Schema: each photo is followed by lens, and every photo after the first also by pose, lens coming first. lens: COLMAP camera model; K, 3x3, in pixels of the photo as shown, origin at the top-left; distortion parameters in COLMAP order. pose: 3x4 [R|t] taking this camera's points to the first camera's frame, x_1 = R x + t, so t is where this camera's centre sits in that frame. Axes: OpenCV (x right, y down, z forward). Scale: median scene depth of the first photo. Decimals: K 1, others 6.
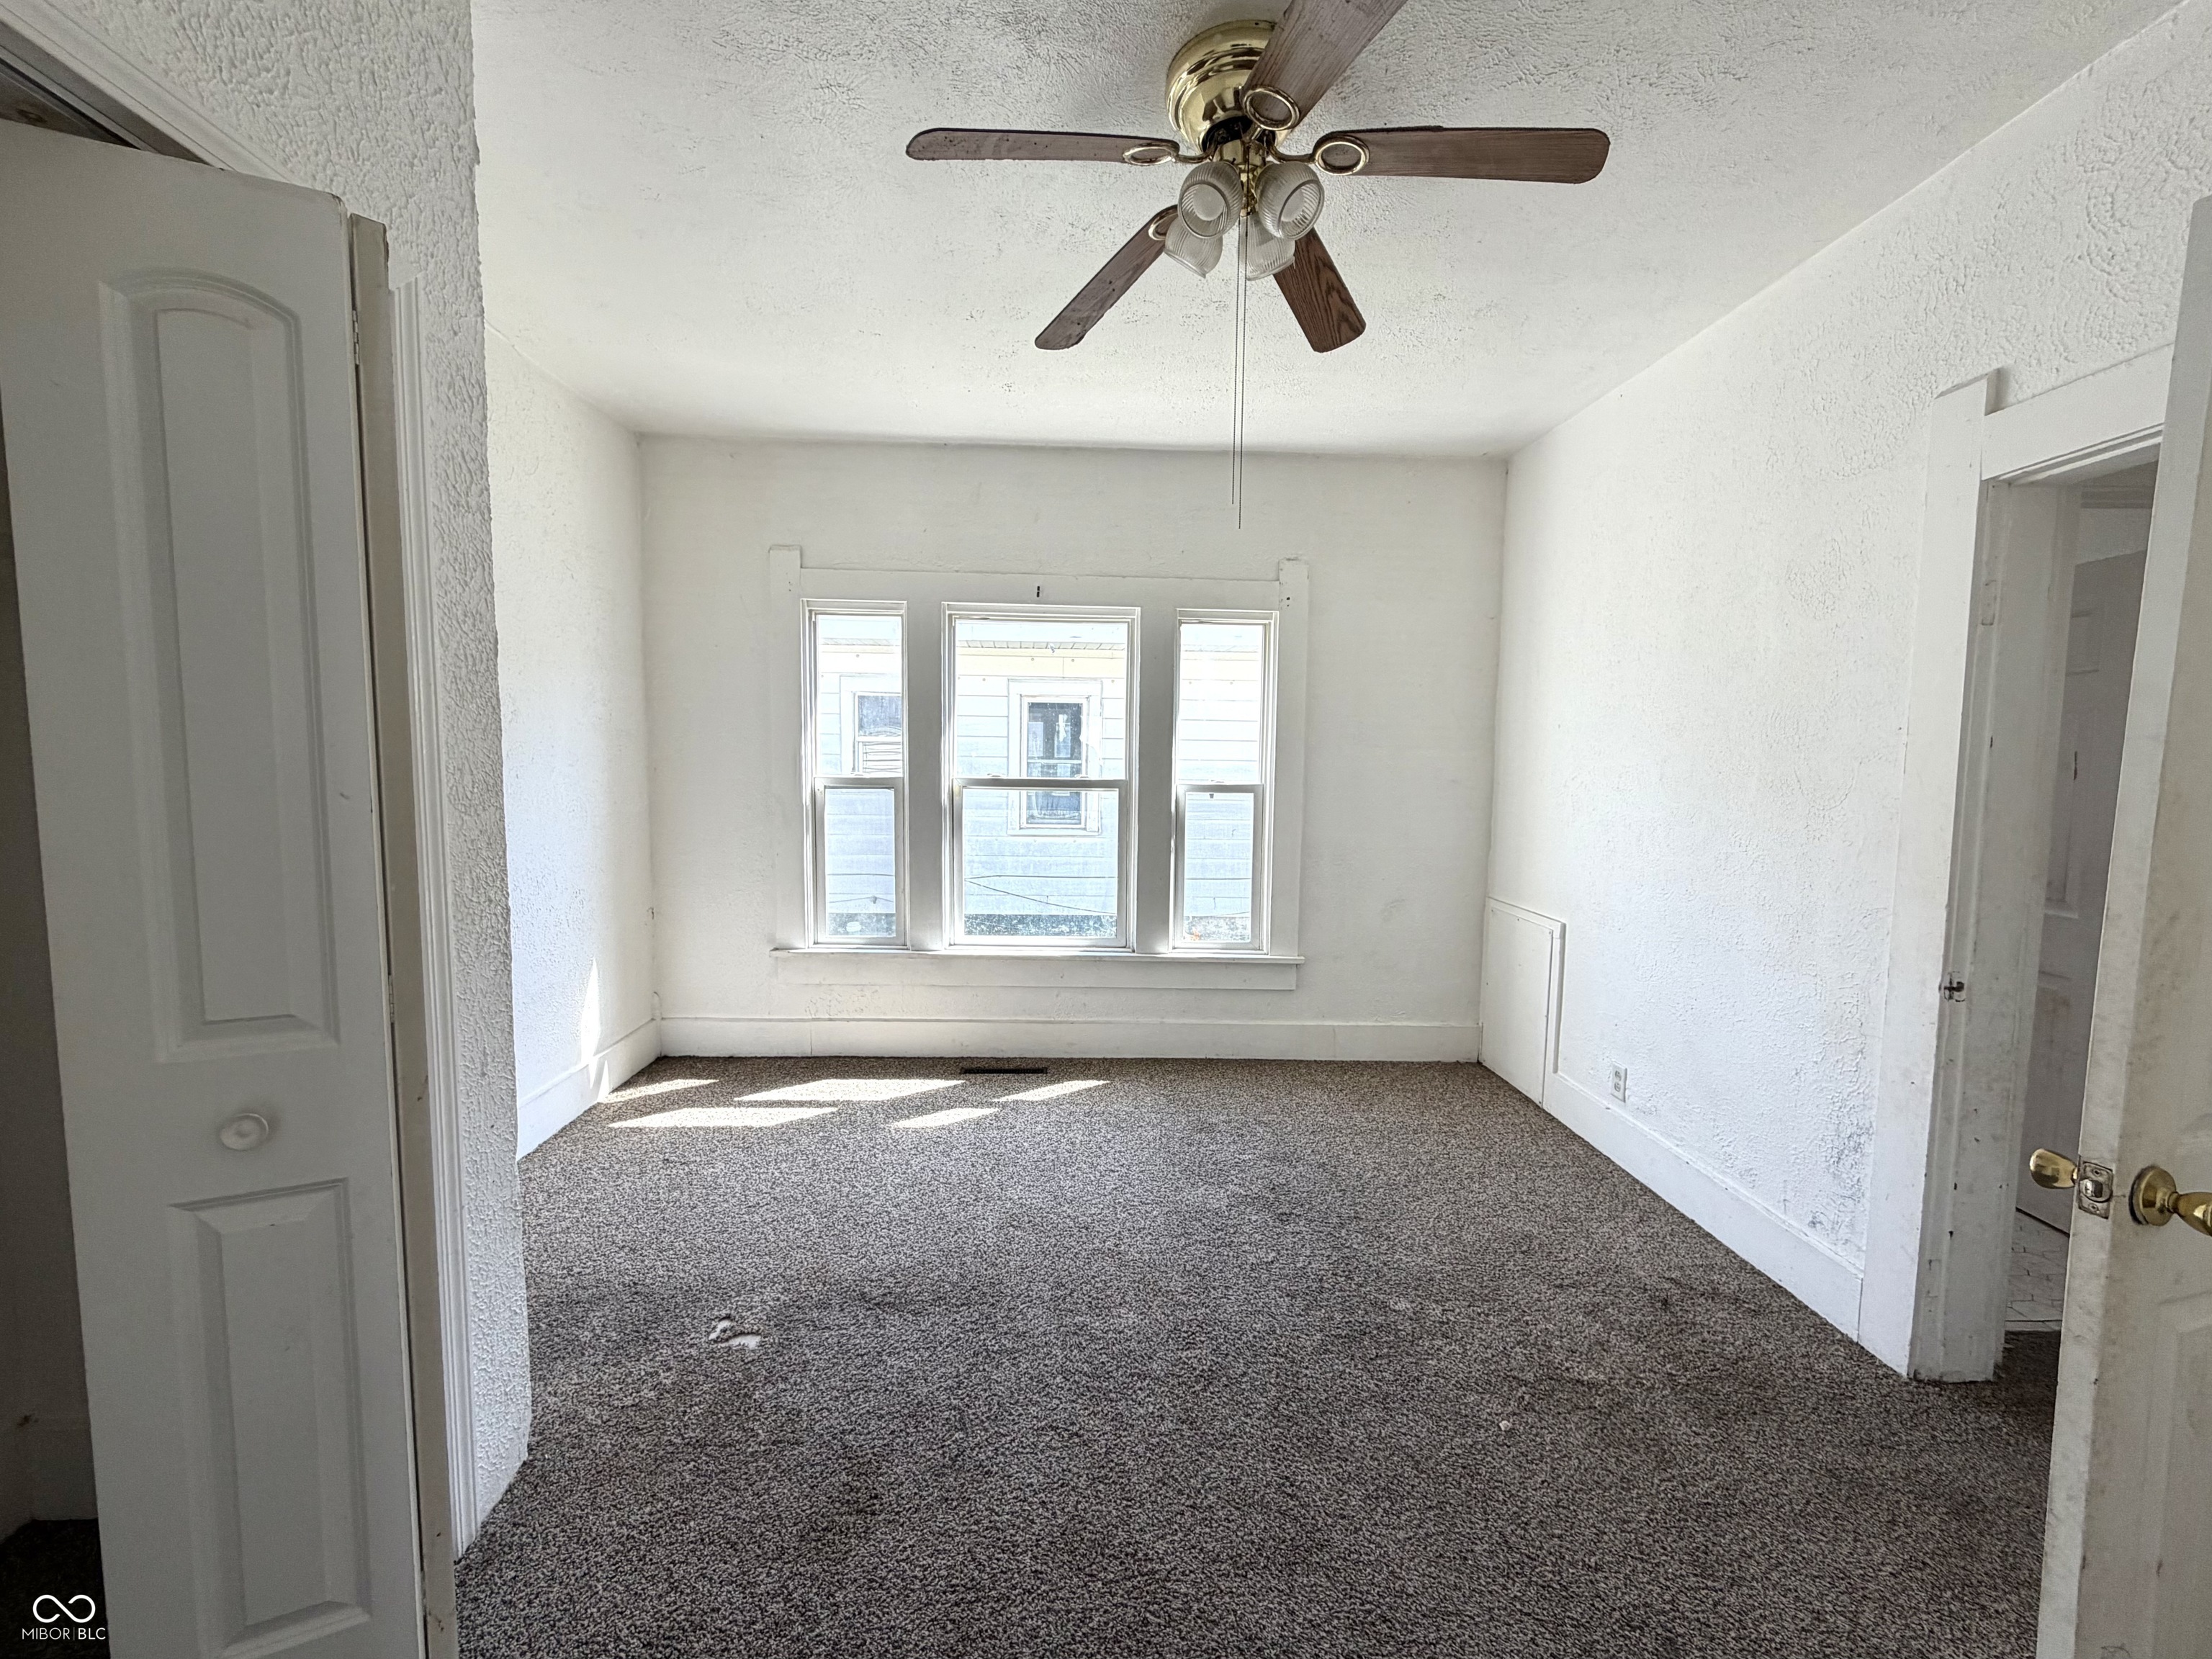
lens RADIAL K [[889.1, 0, 1106.0], [0, 889.1, 829.5], [0, 0, 1]] dist [-0.000181, -0.000102]
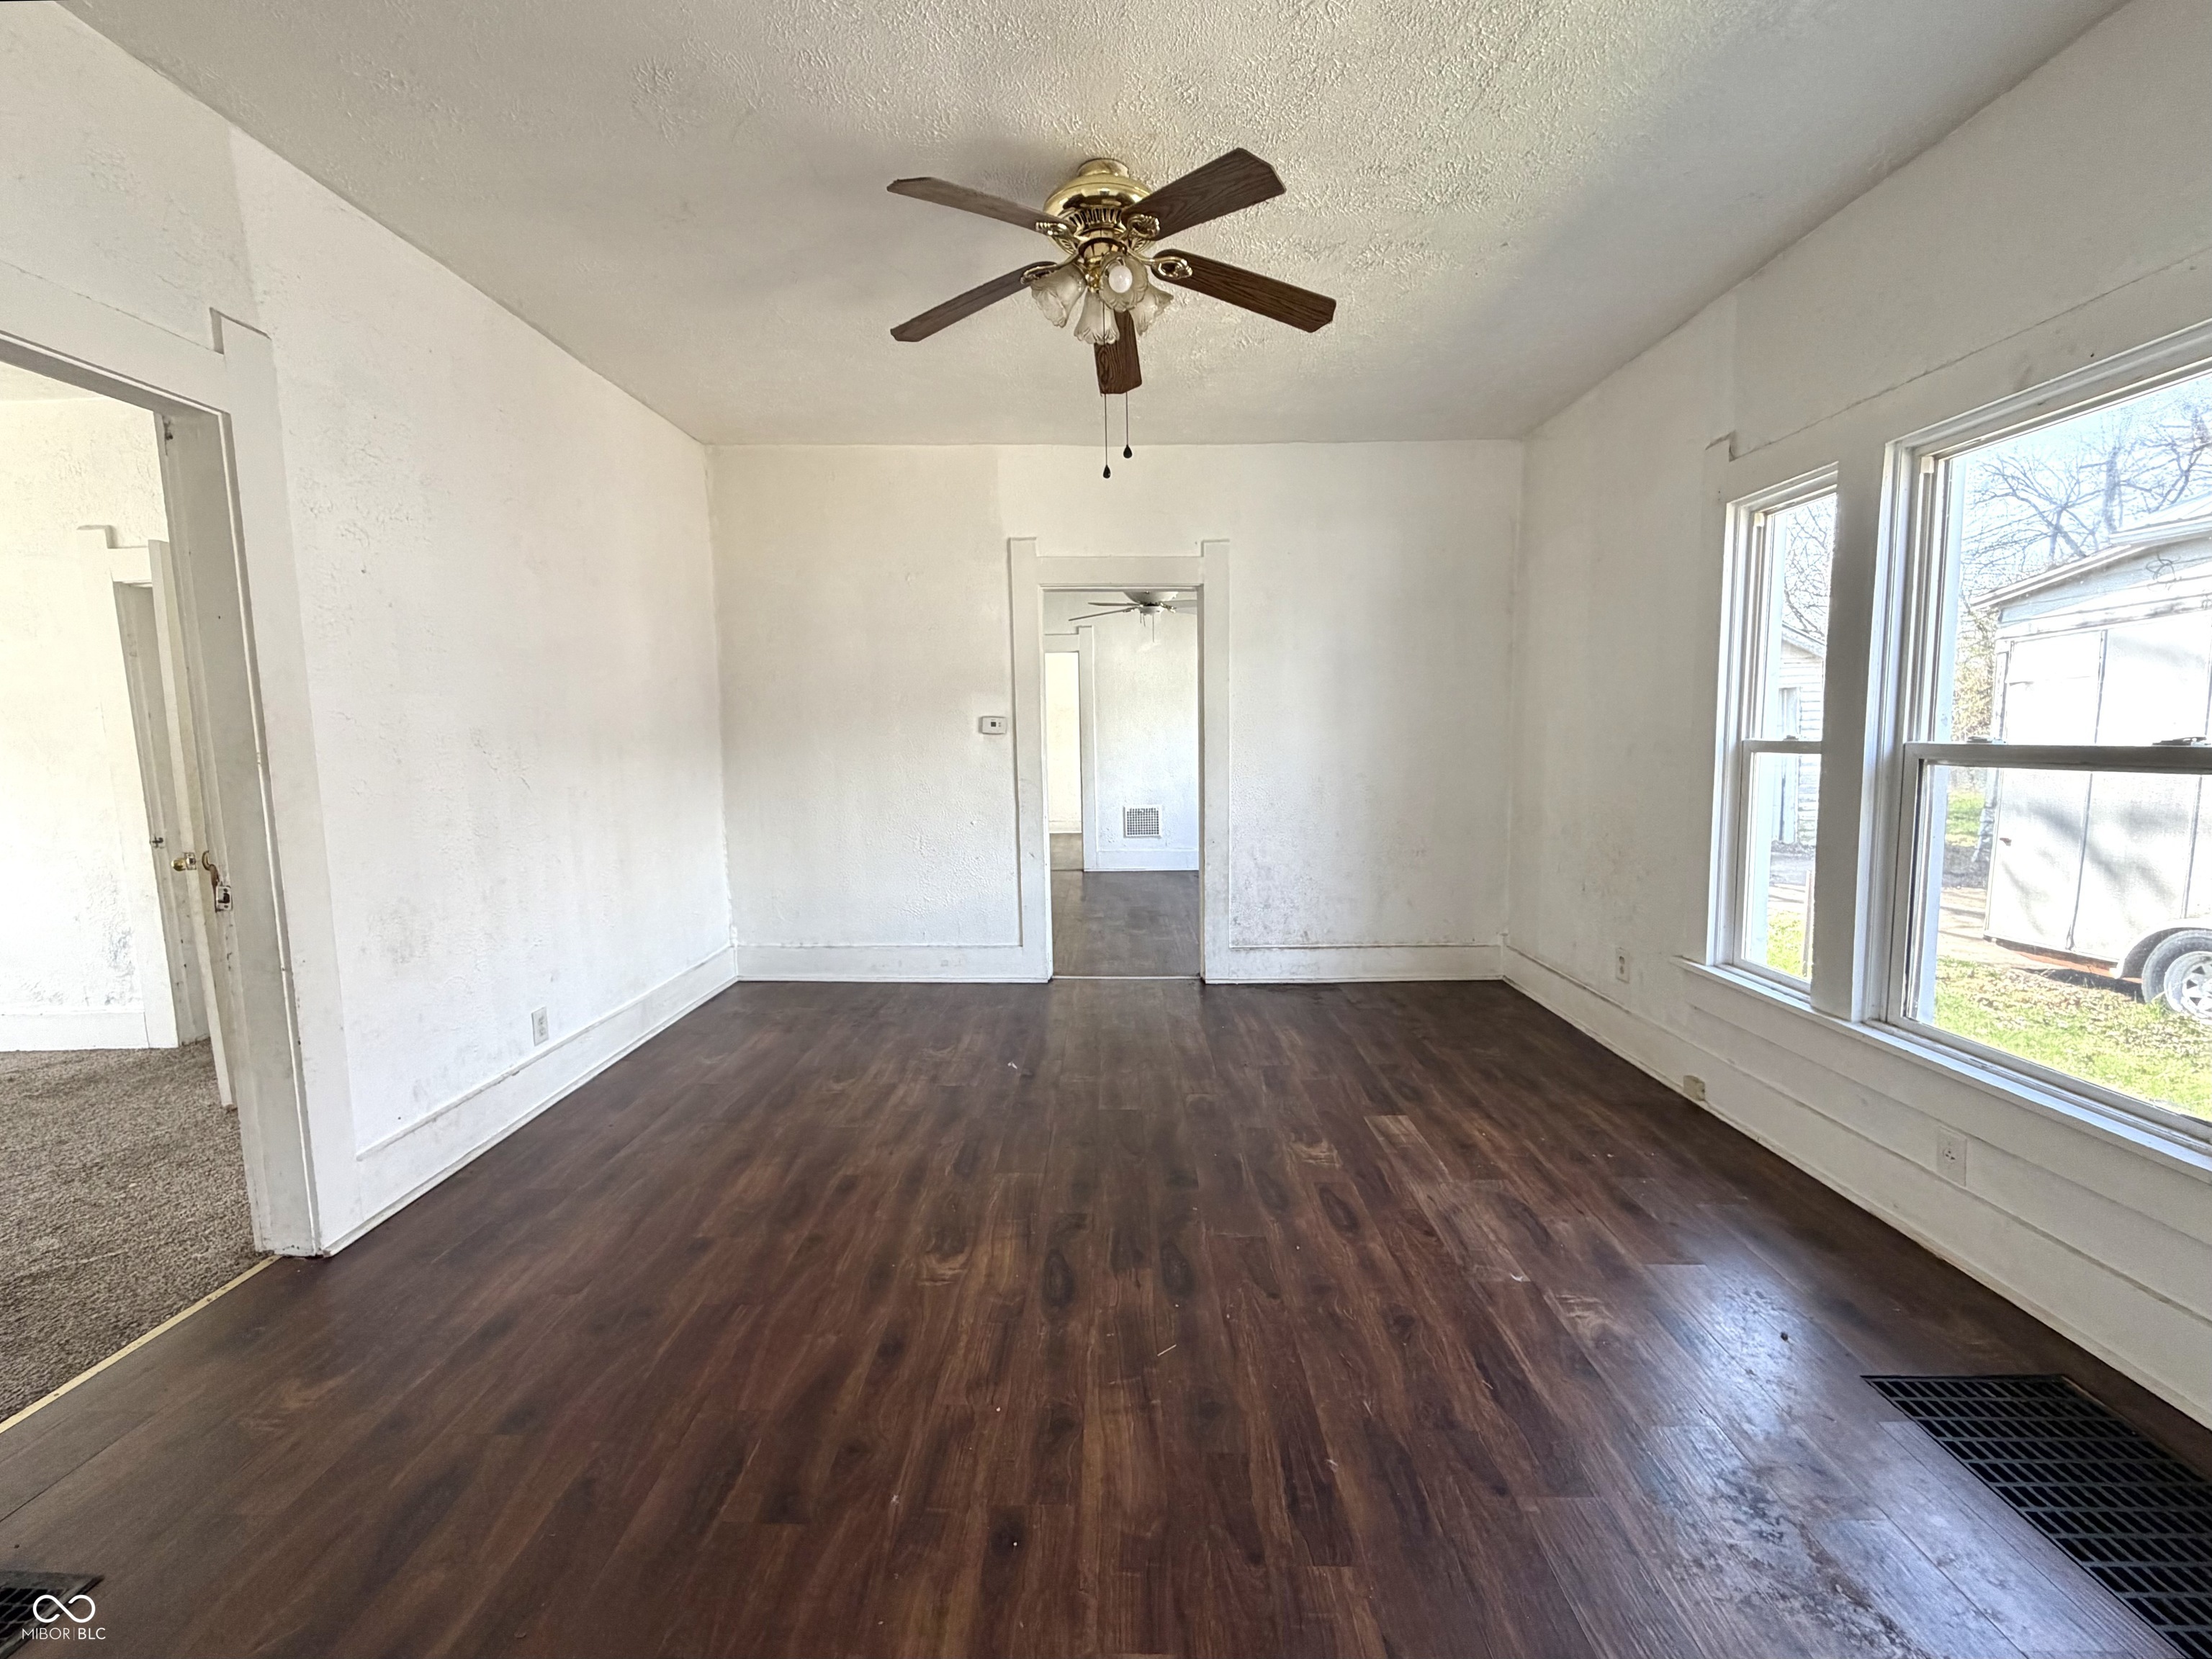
lens RADIAL K [[903.5, 0, 1106.0], [0, 903.5, 829.5], [0, 0, 1]] dist [0.000564, 0.000484]
pose [[0.033199, -0.120913, 0.992108, -0.764559], [0.098411, 0.988227, 0.117147, 0.099918], [-0.994592, 0.093745, 0.044707, -0.940428]]
